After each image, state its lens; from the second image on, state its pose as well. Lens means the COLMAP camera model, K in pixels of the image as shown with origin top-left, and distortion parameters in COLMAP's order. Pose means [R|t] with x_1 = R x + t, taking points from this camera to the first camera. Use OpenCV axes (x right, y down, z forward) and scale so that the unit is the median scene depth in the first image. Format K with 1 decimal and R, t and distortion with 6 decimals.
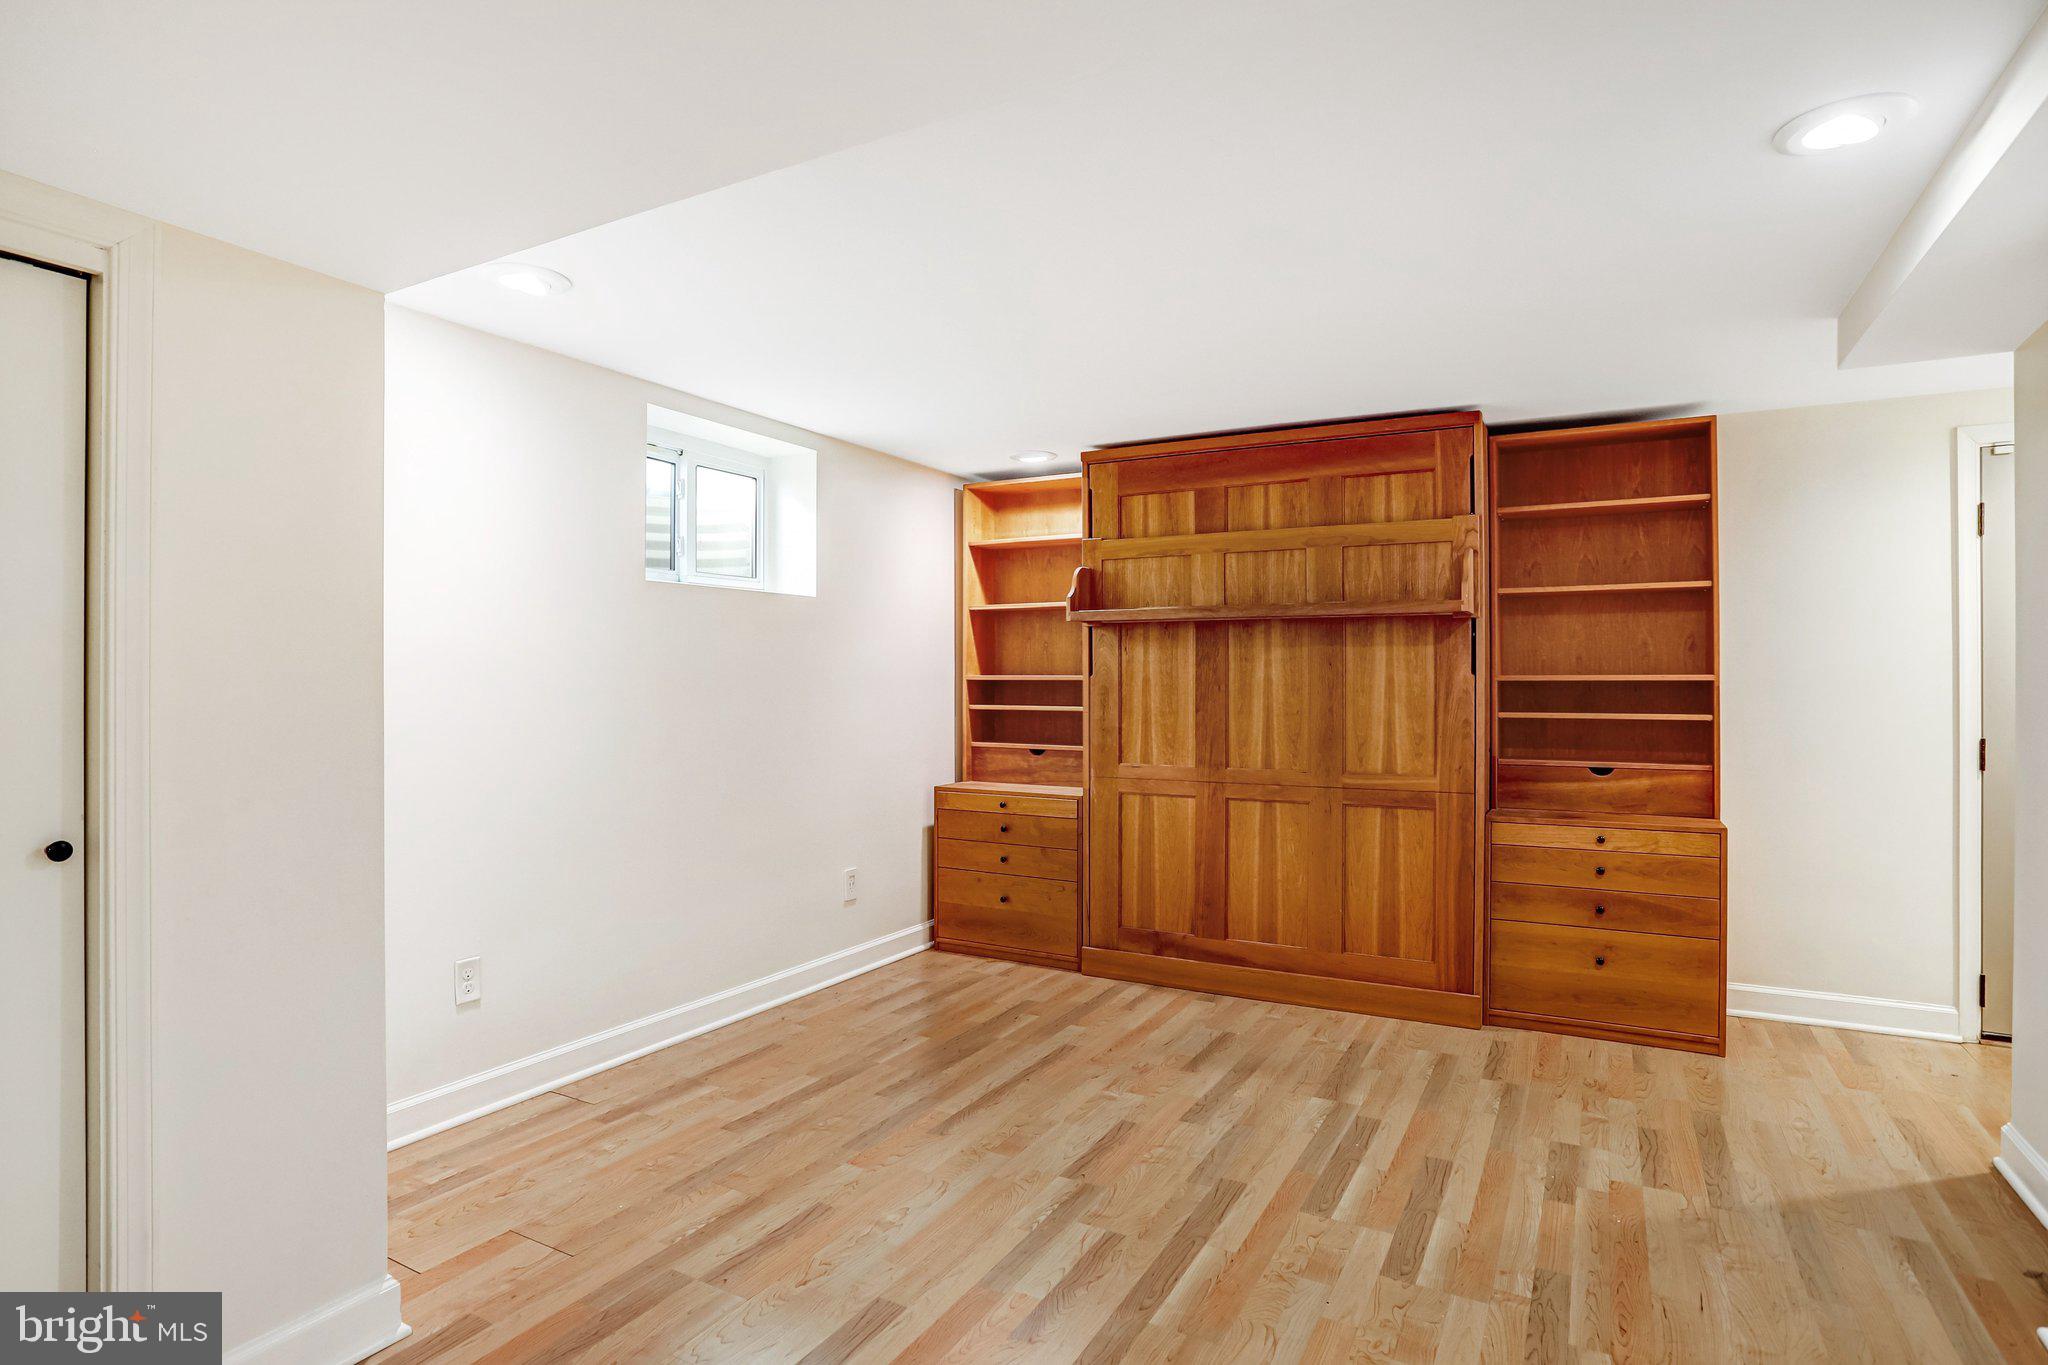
lens RADIAL K [[1053.2, 0, 1048.2], [0, 1053.2, 678.3], [0, 0, 1]] dist [-0.053623, 0.030527]
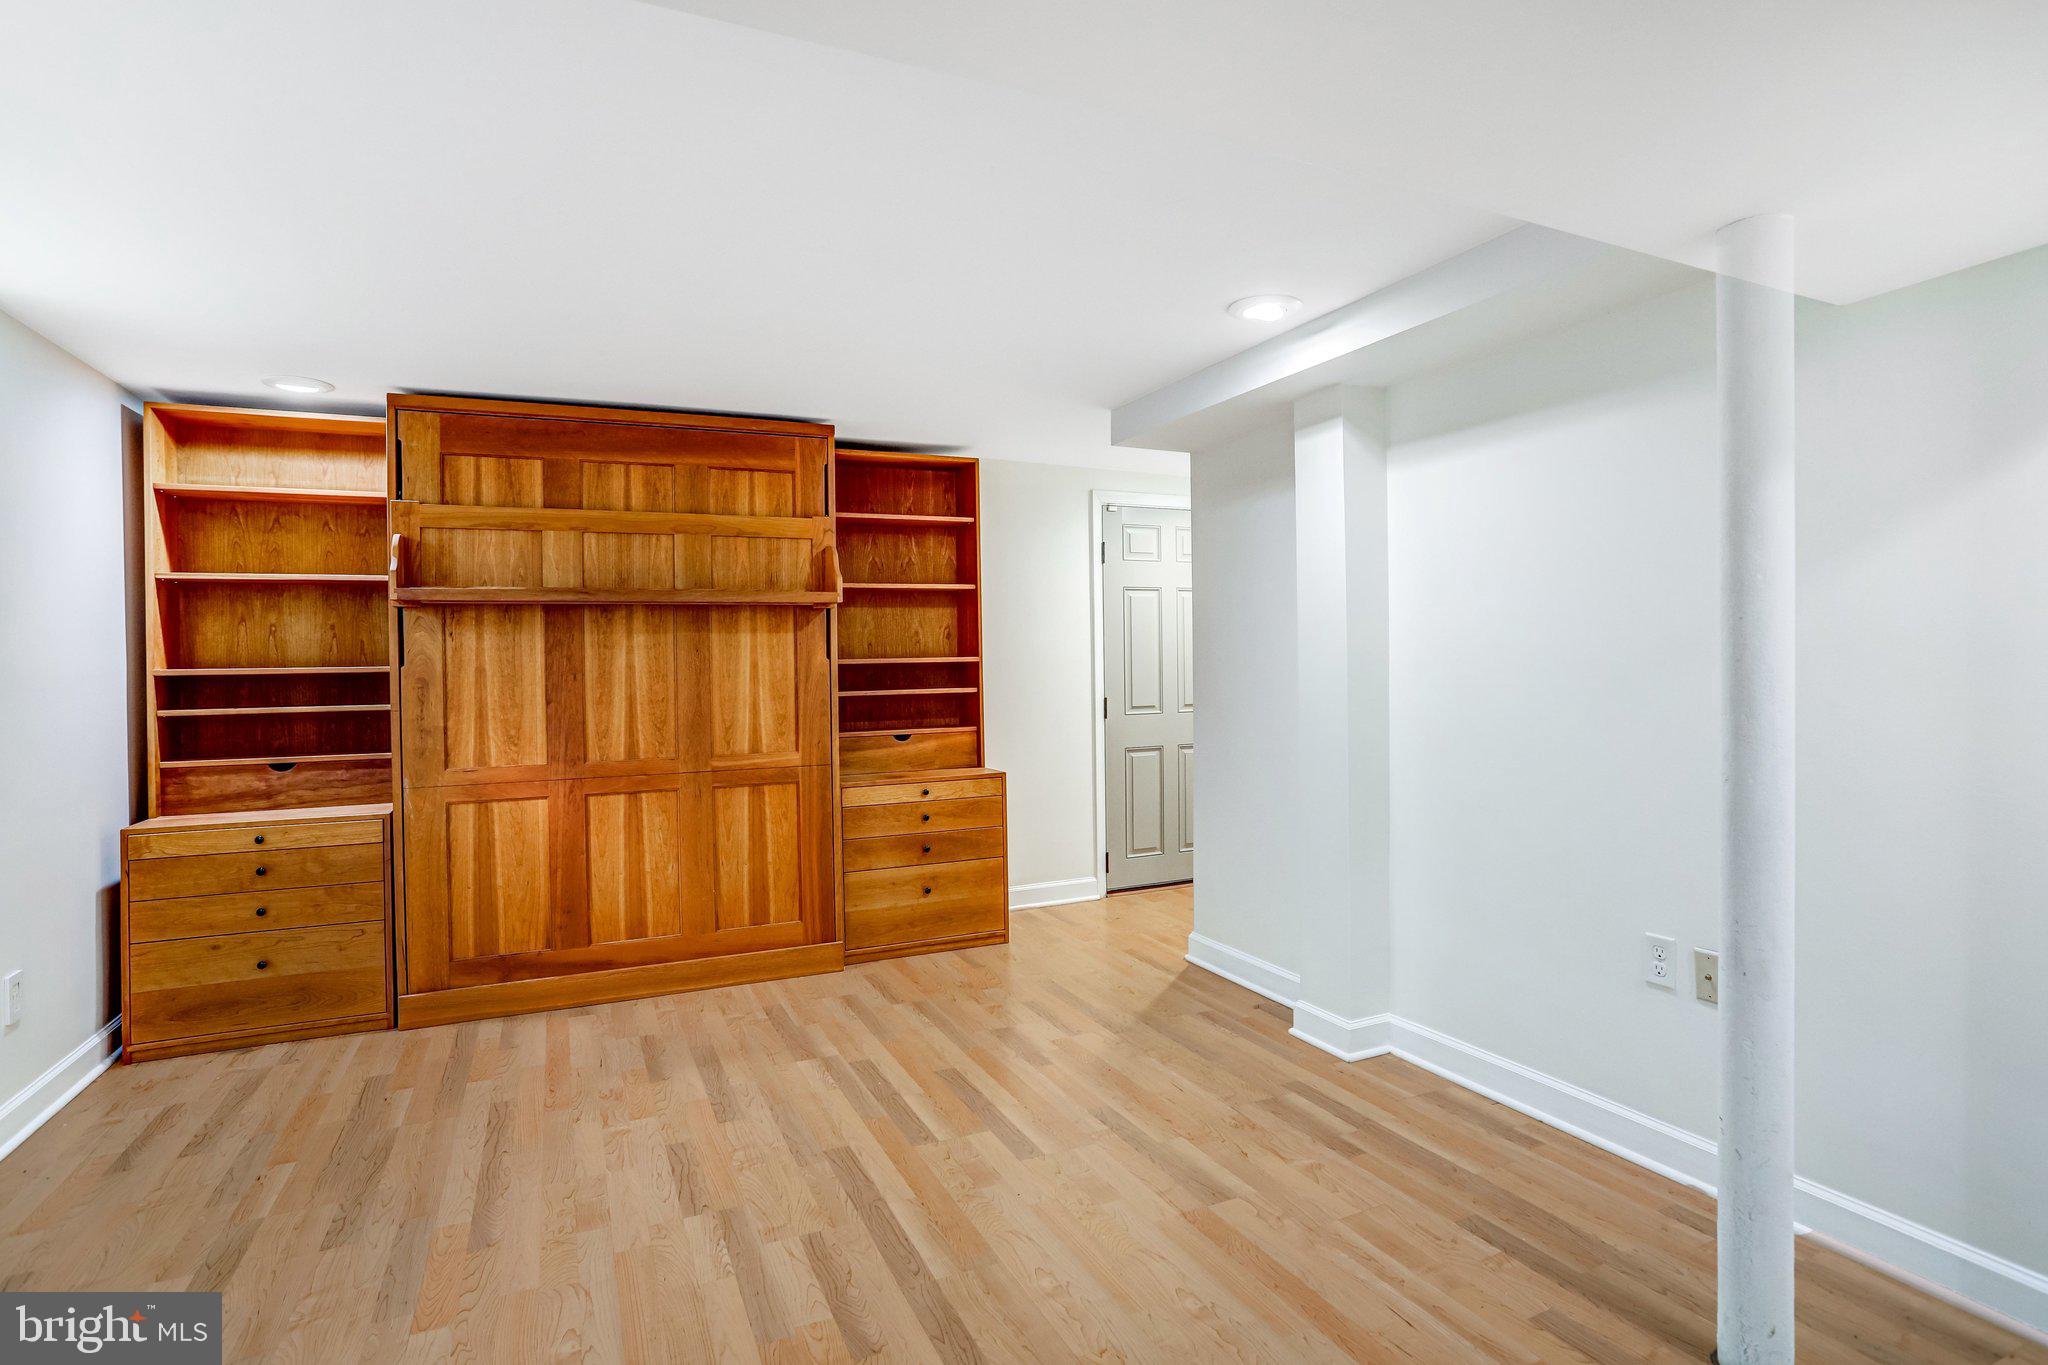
lens RADIAL K [[1029.2, 0, 996.8], [0, 1029.2, 675.0], [0, 0, 1]] dist [-0.053082, 0.035974]
pose [[0.621714, -0.022483, 0.782922, -0.339901], [0.016441, 0.999742, 0.015654, -0.000741], [-0.783072, 0.003140, 0.621923, 0.163650]]
